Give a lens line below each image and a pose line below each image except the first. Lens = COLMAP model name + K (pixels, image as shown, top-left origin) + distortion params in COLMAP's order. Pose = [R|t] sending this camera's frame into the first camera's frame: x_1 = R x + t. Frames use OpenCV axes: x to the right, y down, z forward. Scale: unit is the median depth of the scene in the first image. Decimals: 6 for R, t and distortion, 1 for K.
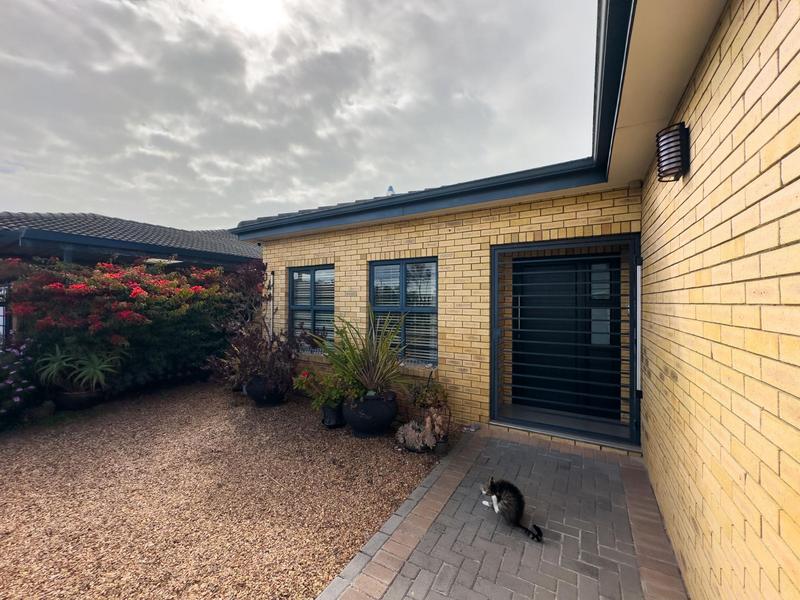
lens RADIAL K [[319.5, 0, 399.0], [0, 319.5, 299.4], [0, 0, 1]] dist [0.001744, 0.000163]
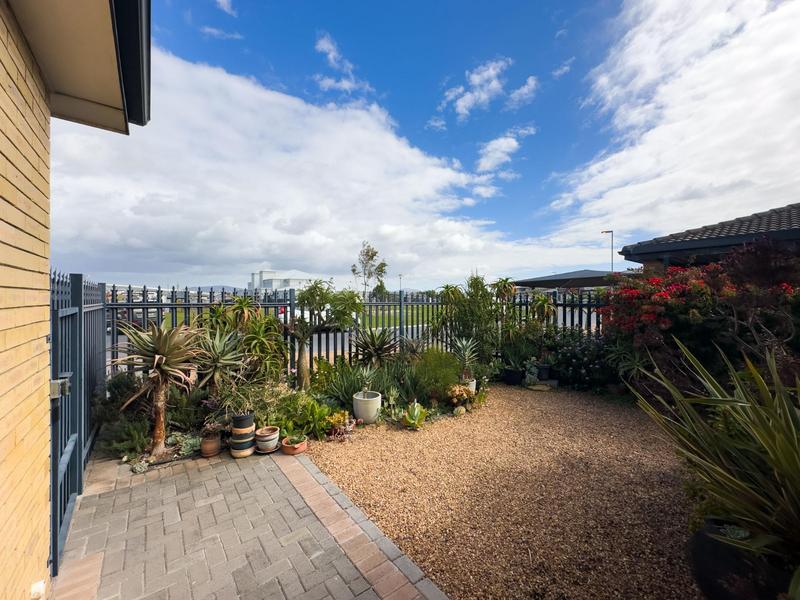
lens RADIAL K [[319.5, 0, 397.2], [0, 319.5, 301.7], [0, 0, 1]] dist [0.001744, 0.000163]
pose [[-0.364712, 0.000783, -0.931120, 0.568145], [-0.001344, 0.999998, 0.001367, -0.002847], [0.931119, 0.001750, -0.364711, 0.932337]]
